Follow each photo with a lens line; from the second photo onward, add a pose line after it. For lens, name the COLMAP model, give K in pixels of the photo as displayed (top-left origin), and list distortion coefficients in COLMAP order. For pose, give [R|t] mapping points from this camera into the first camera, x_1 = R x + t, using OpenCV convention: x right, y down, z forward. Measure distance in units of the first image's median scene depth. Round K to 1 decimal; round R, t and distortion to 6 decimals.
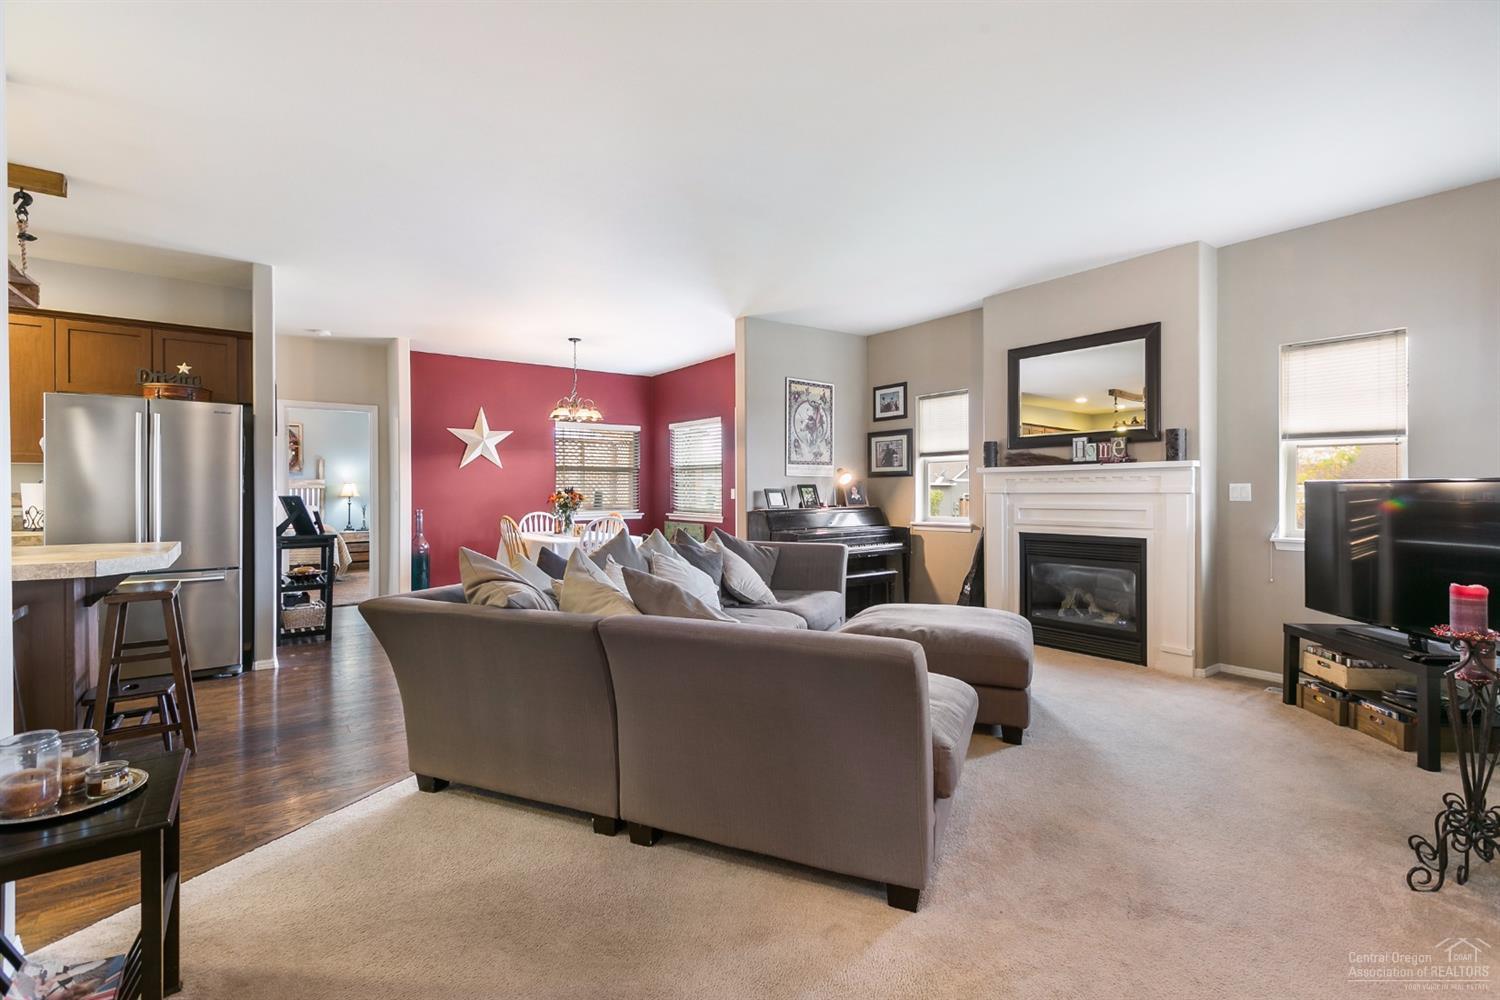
lens RADIAL K [[669.5, 0, 747.1], [0, 669.5, 494.4], [0, 0, 1]] dist [-0.000318, 0.000139]
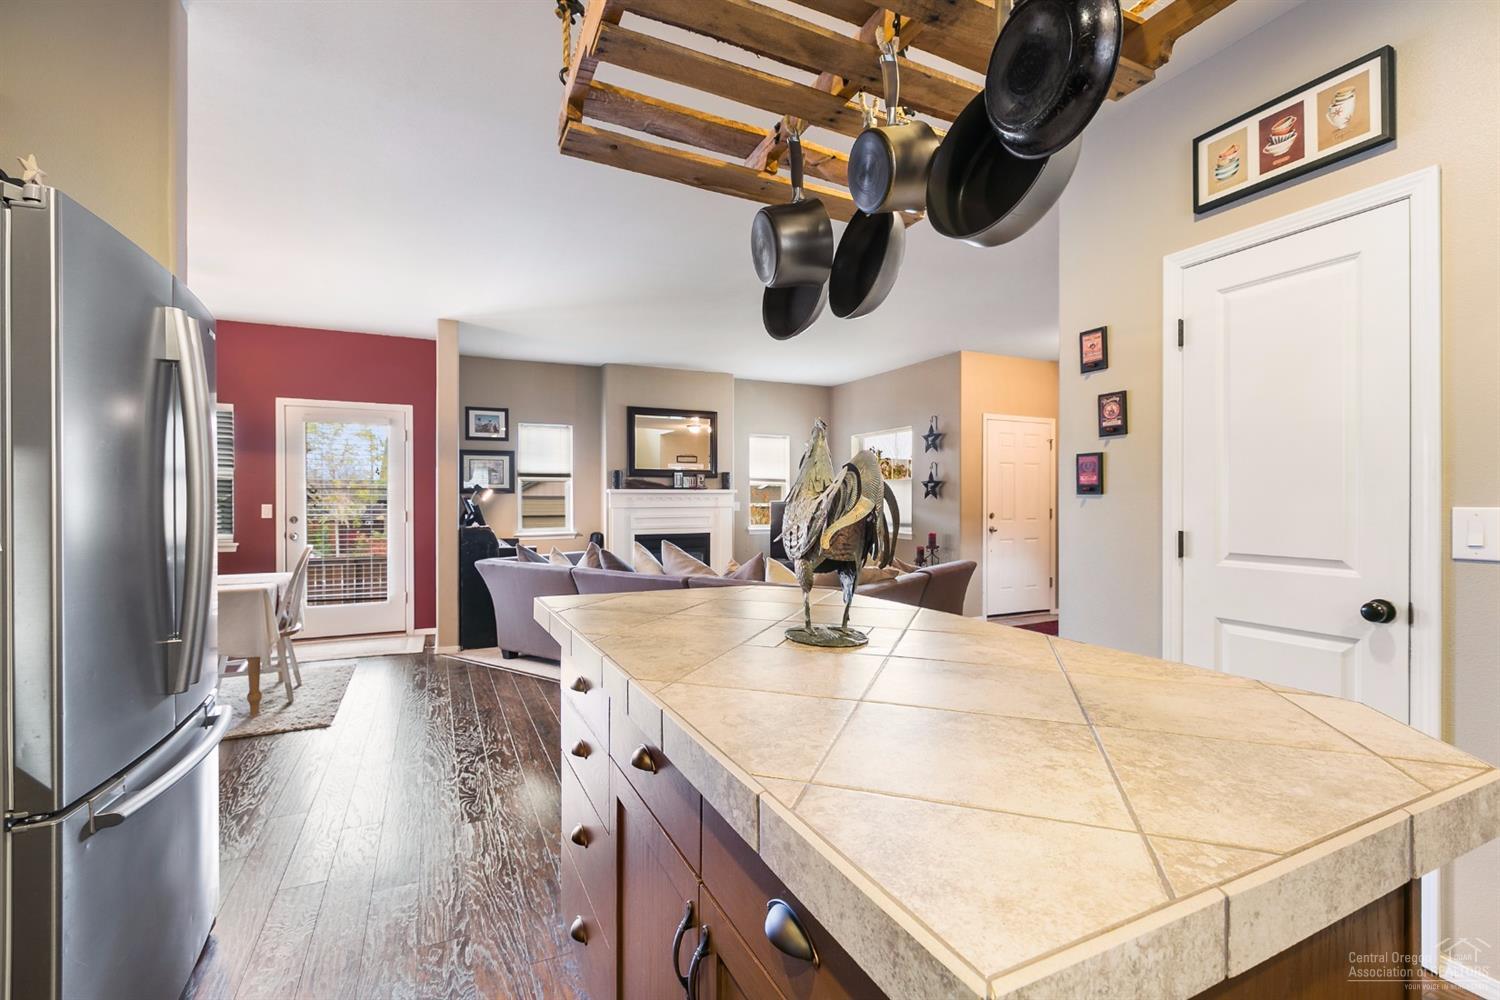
lens RADIAL K [[662.0, 0, 750.0], [0, 662.0, 500.0], [0, 0, 1]] dist [-0.001423, -0.000191]
pose [[0.194713, 0.004584, 0.980849, -0.823611], [0.006479, 0.999961, -0.005960, -0.007166], [-0.980839, 0.007516, 0.194676, 0.420298]]
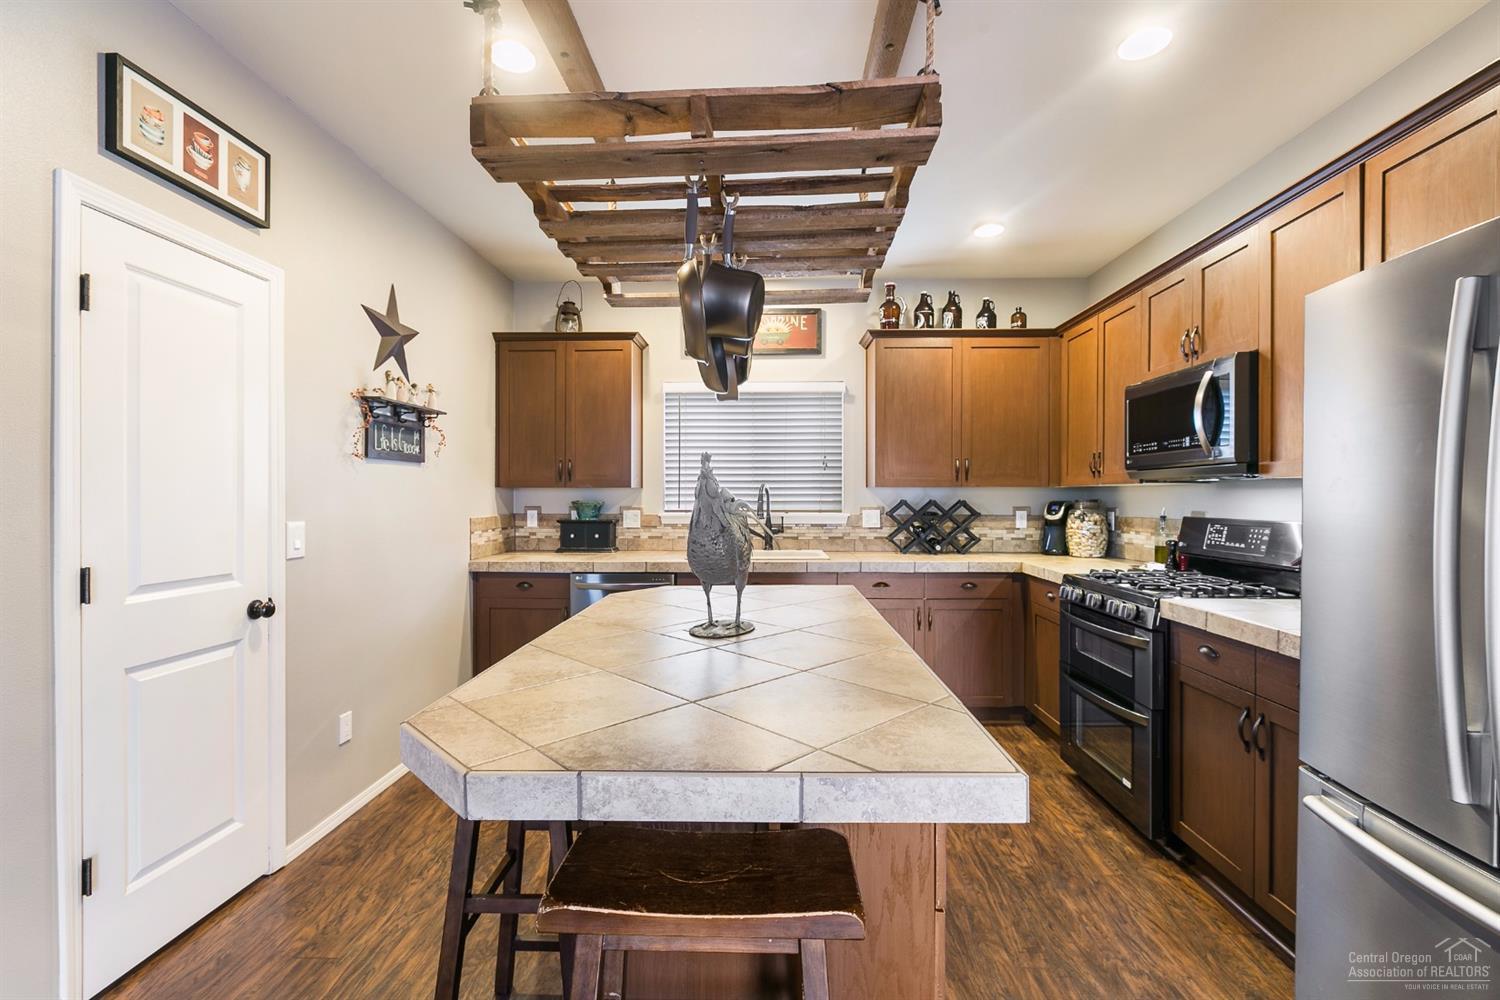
lens RADIAL K [[662.0, 0, 750.0], [0, 662.0, 500.0], [0, 0, 1]] dist [-0.001423, -0.000191]
pose [[-0.626338, 0.007800, -0.779512, -0.350142], [-0.001953, 0.999931, 0.011575, -0.022097], [0.779549, 0.008773, -0.626280, 0.643279]]
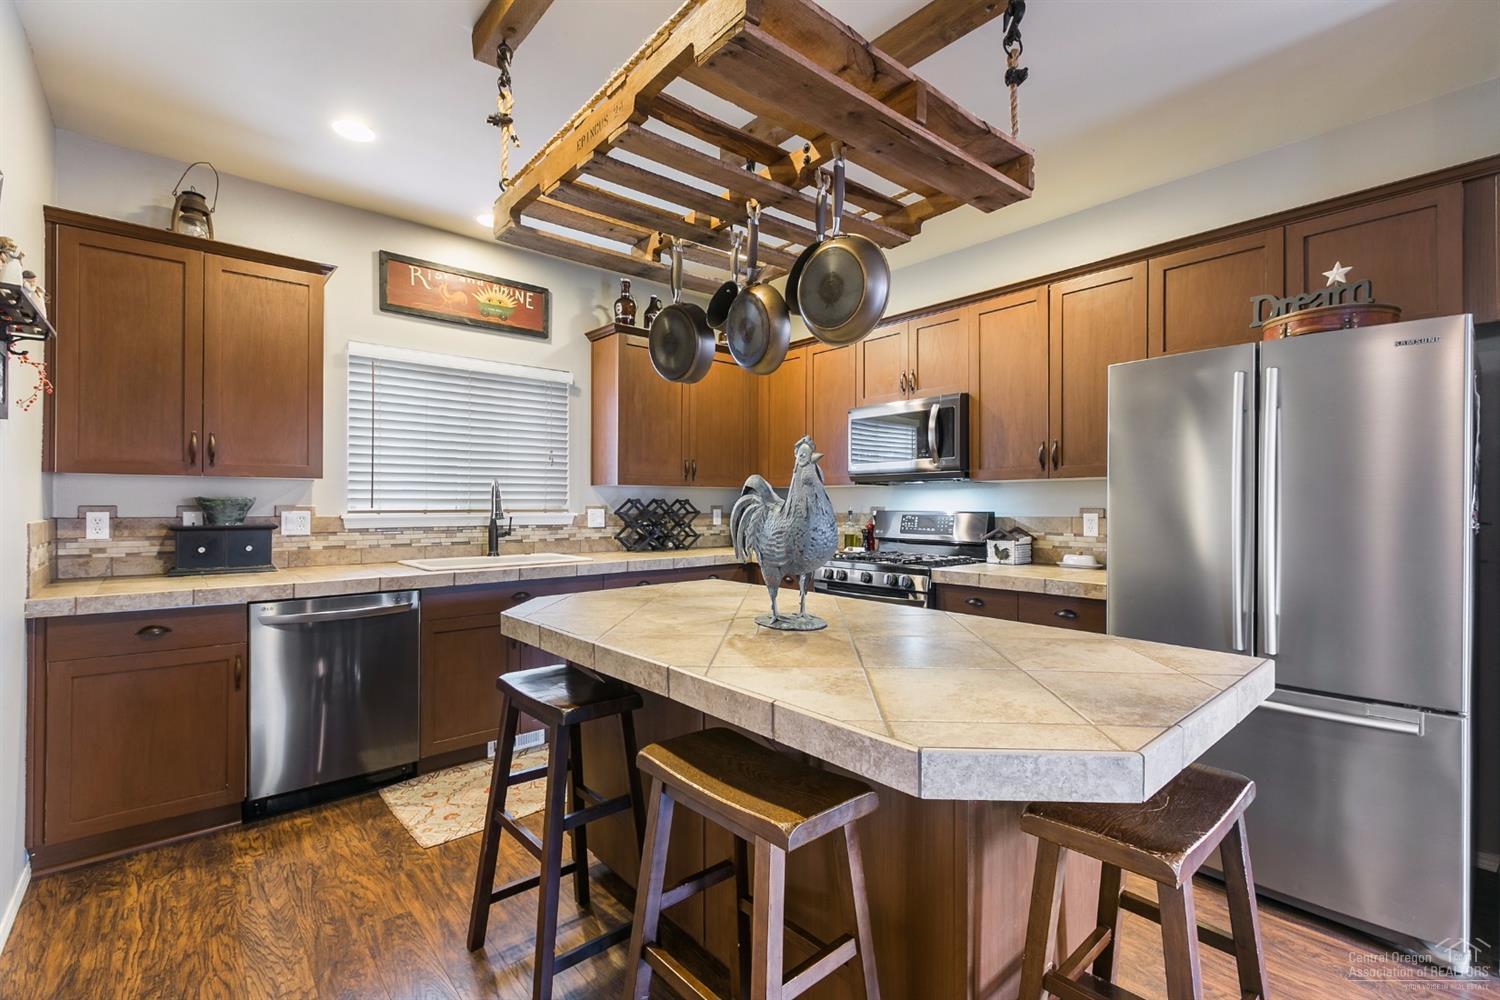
lens RADIAL K [[662.0, 0, 750.0], [0, 662.0, 500.0], [0, 0, 1]] dist [-0.001423, -0.000191]
pose [[0.075988, -0.002901, -0.997104, -0.289762], [-0.007423, 0.999966, -0.003475, -0.011323], [0.997081, 0.007665, 0.075964, 0.398293]]
